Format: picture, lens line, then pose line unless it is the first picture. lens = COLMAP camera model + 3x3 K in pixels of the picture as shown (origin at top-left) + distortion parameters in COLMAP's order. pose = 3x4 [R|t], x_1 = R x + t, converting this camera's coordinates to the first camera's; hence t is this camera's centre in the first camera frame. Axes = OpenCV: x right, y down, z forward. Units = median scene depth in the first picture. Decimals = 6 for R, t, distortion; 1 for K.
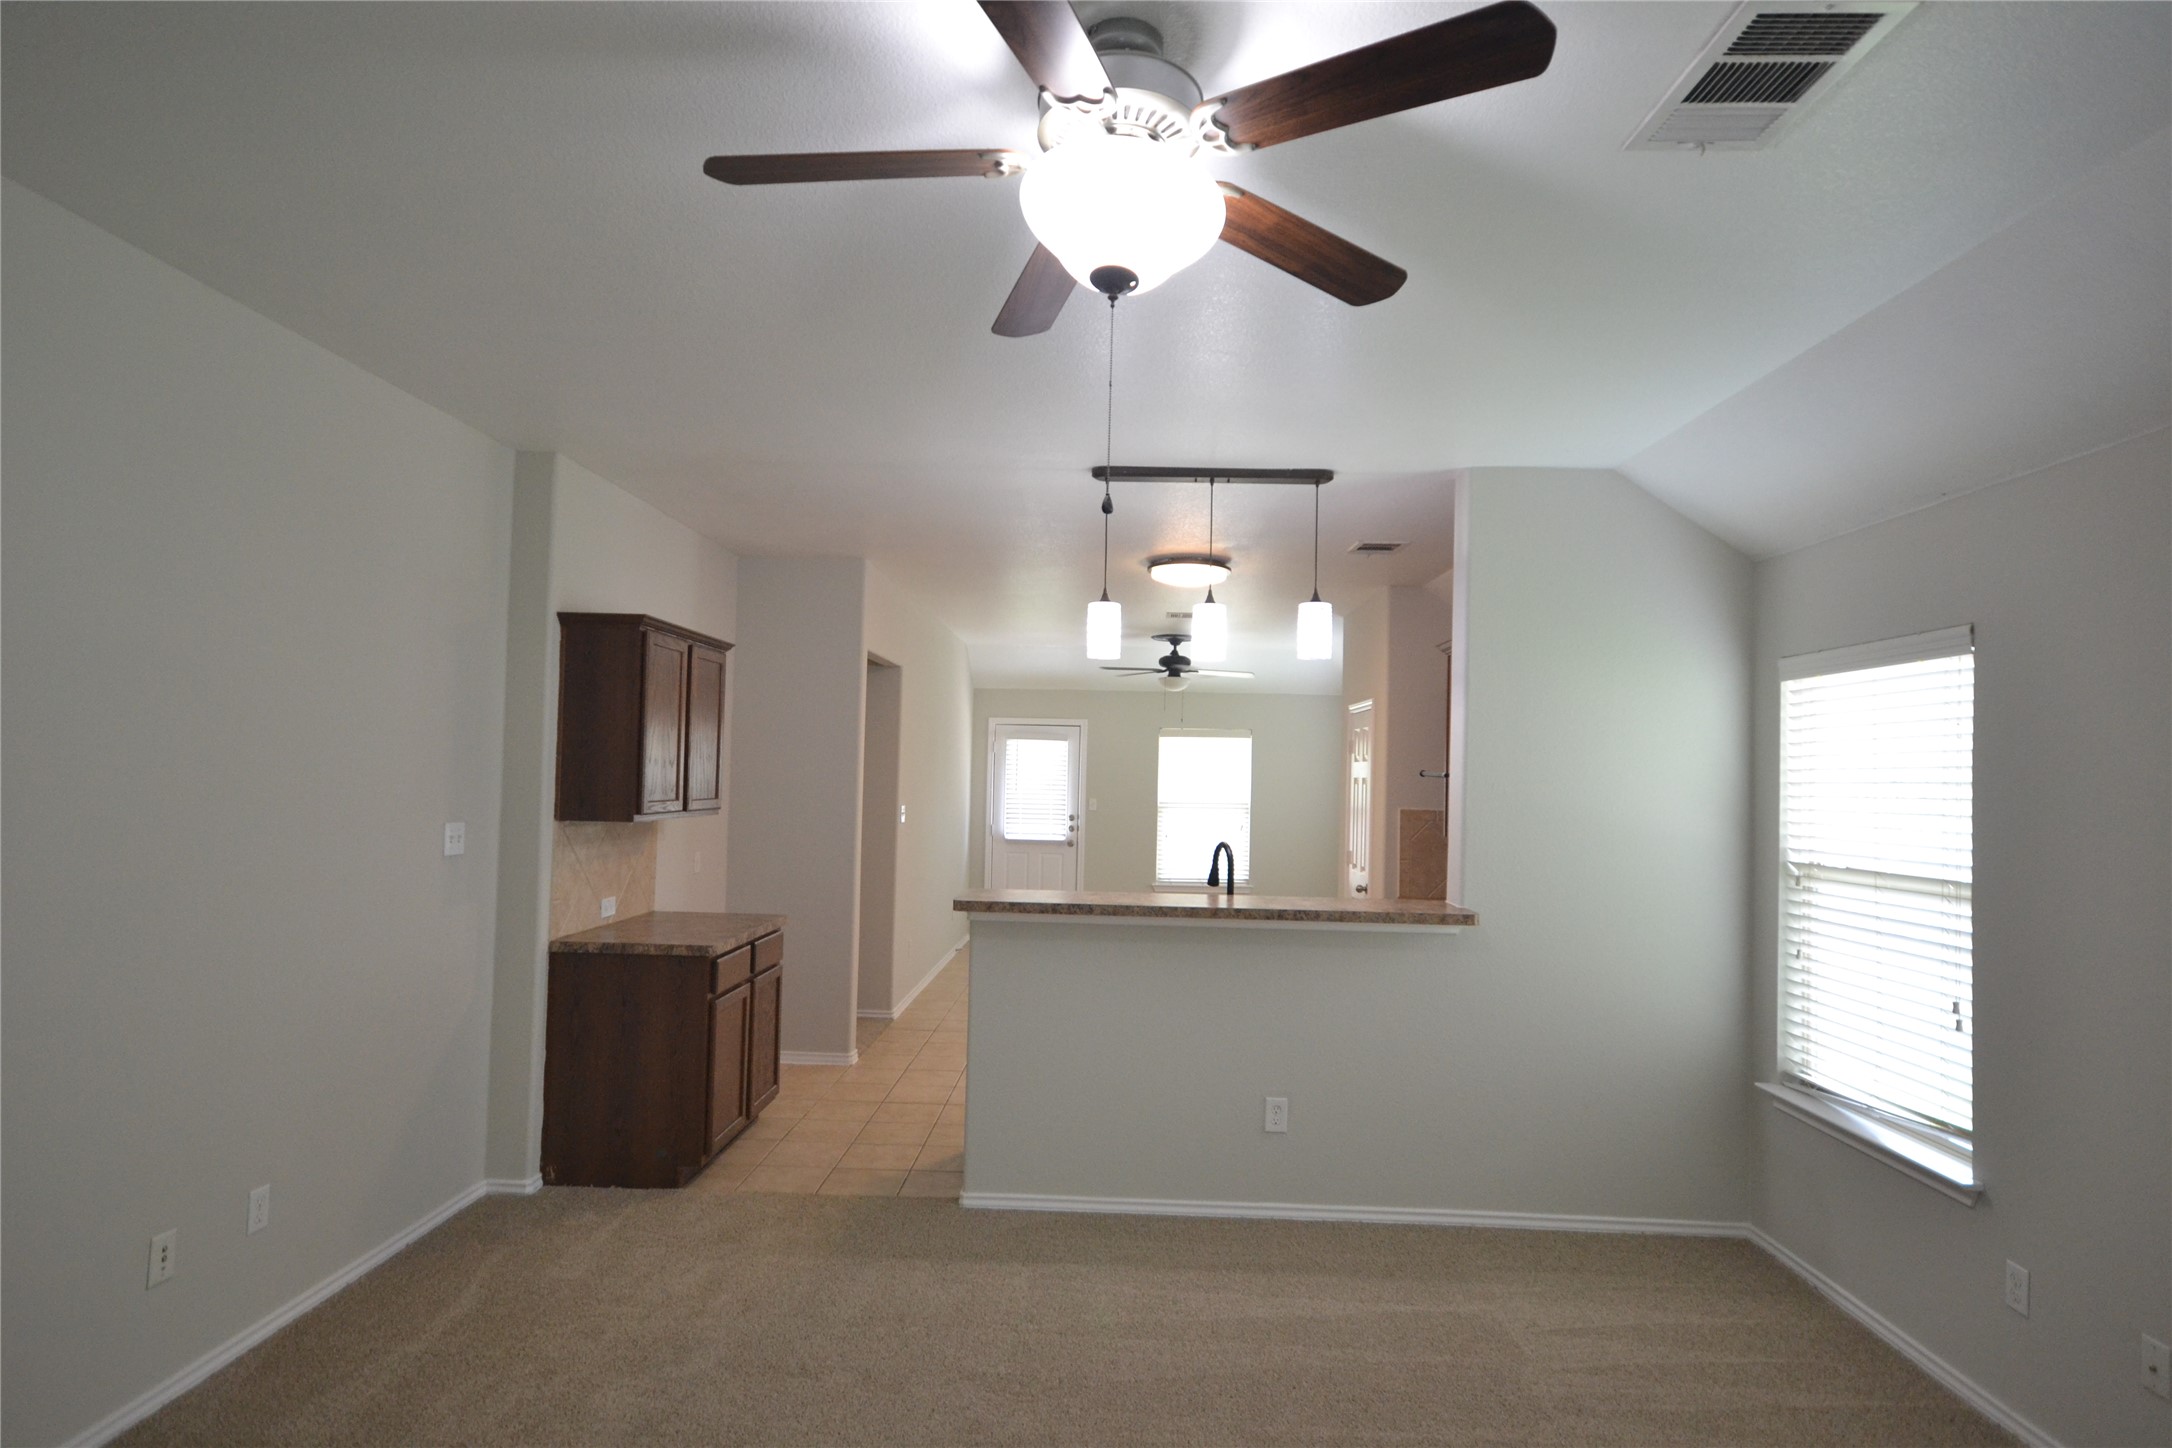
lens RADIAL K [[1123.9, 0, 1086.0], [0, 1123.9, 724.0], [0, 0, 1]] dist [0.000303, 0.000082]
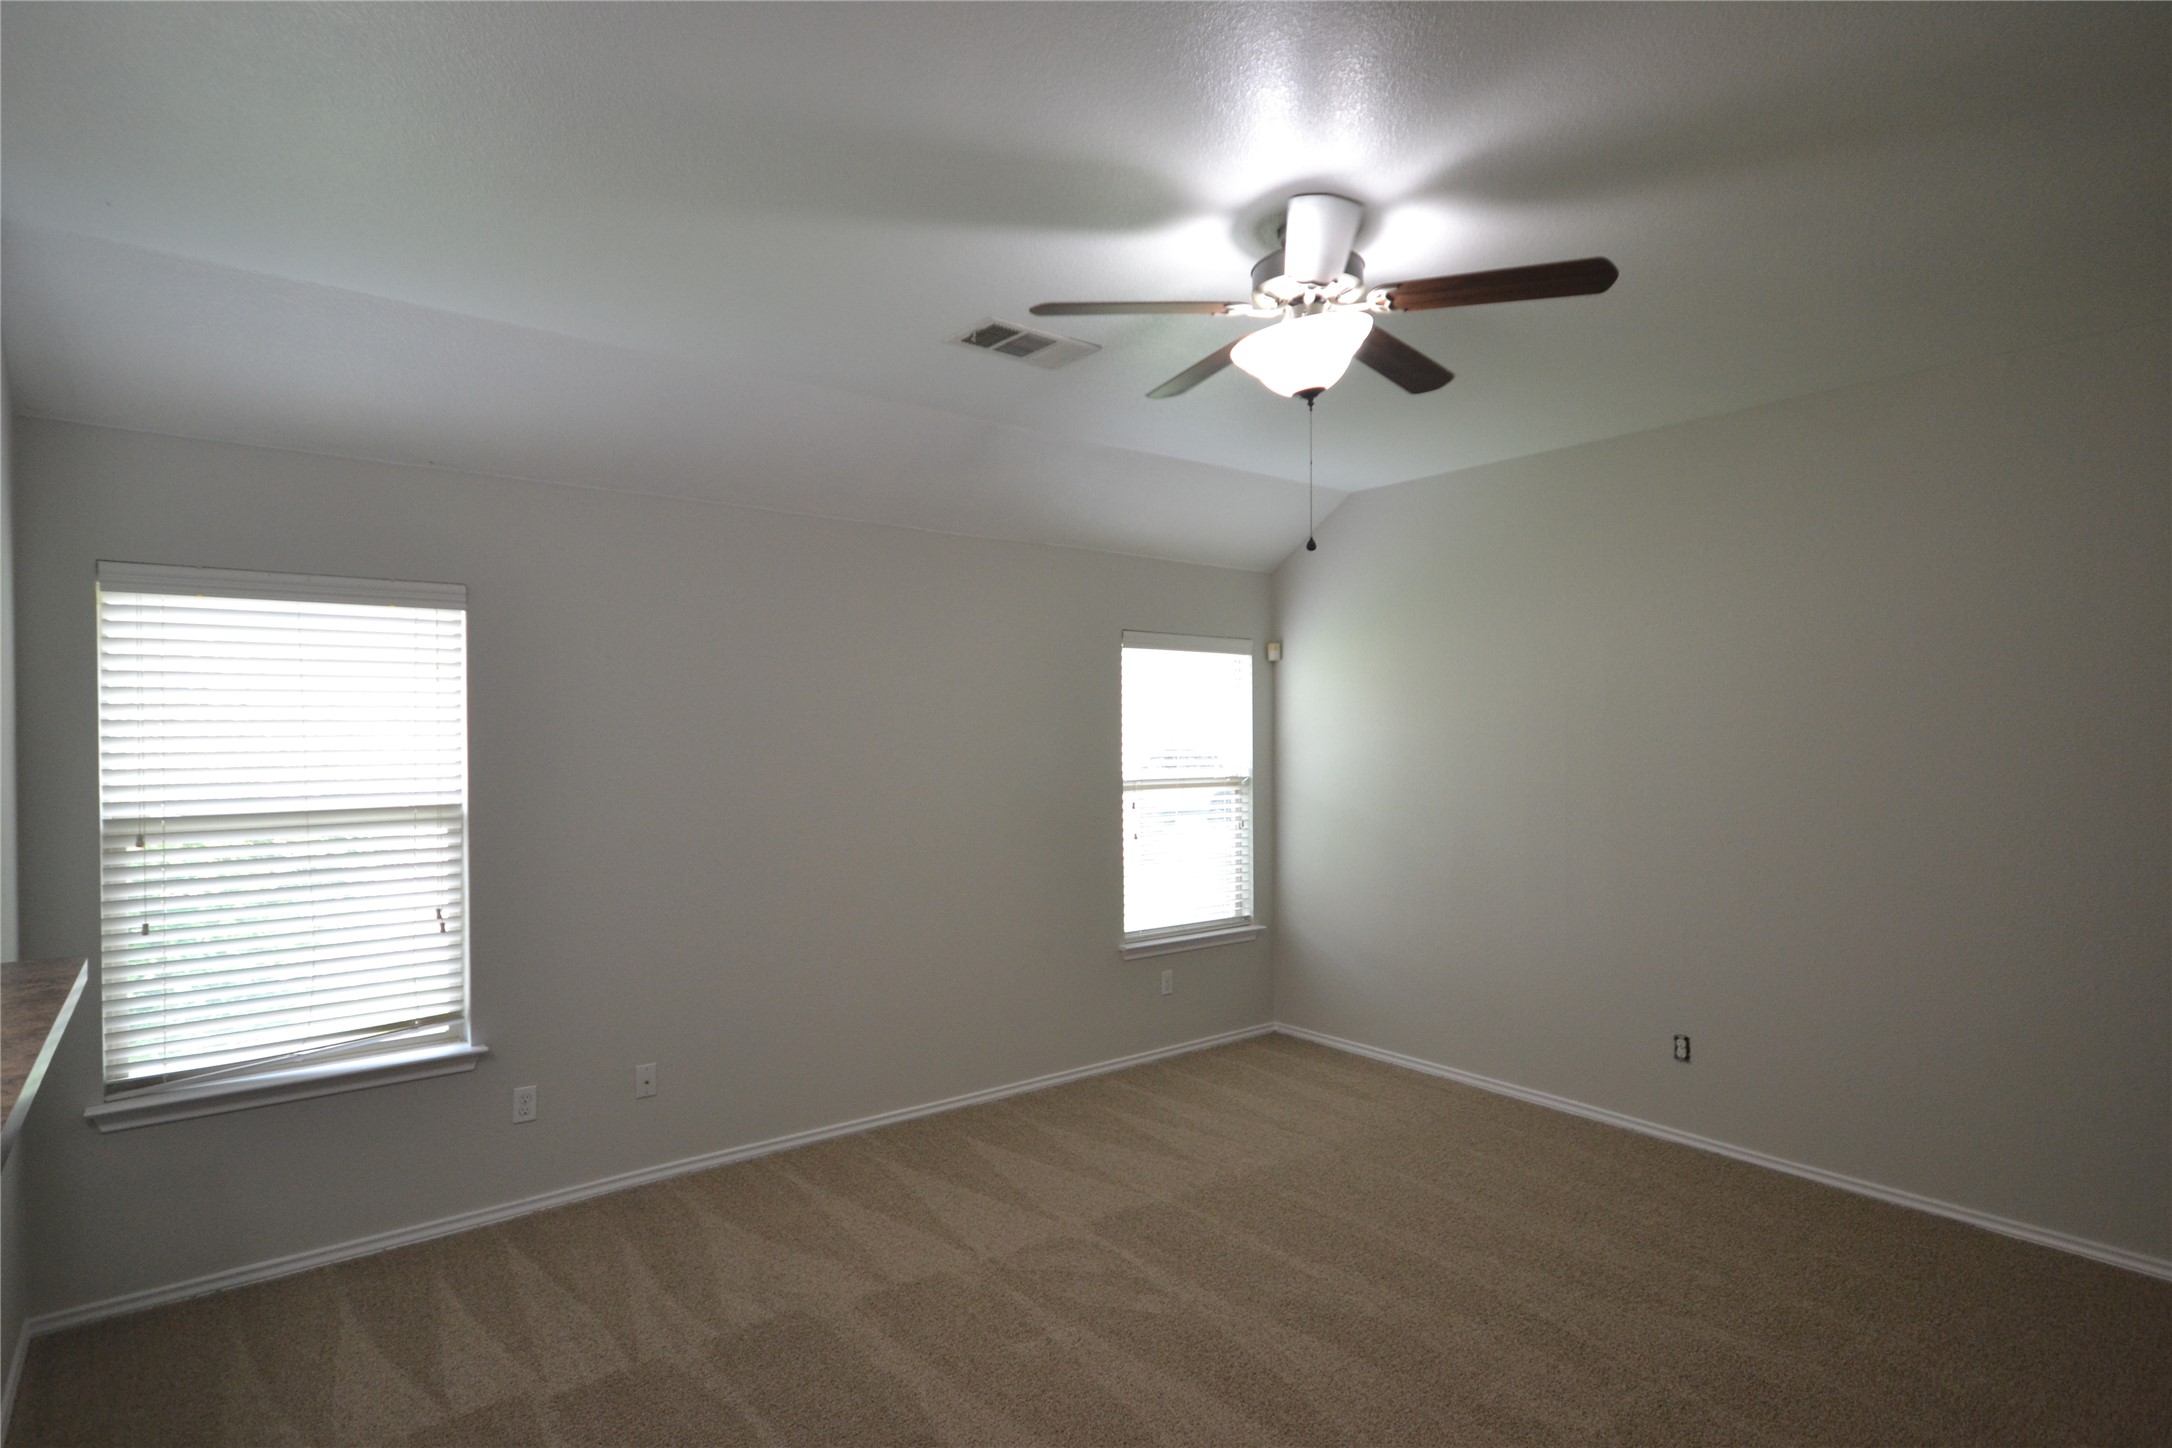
lens RADIAL K [[1123.9, 0, 1086.0], [0, 1123.9, 724.0], [0, 0, 1]] dist [0.000303, 0.000082]
pose [[-0.640468, -0.039922, 0.766947, -0.496658], [-0.060919, 0.998142, 0.001083, 0.013242], [-0.765565, -0.046028, -0.641710, 1.152617]]
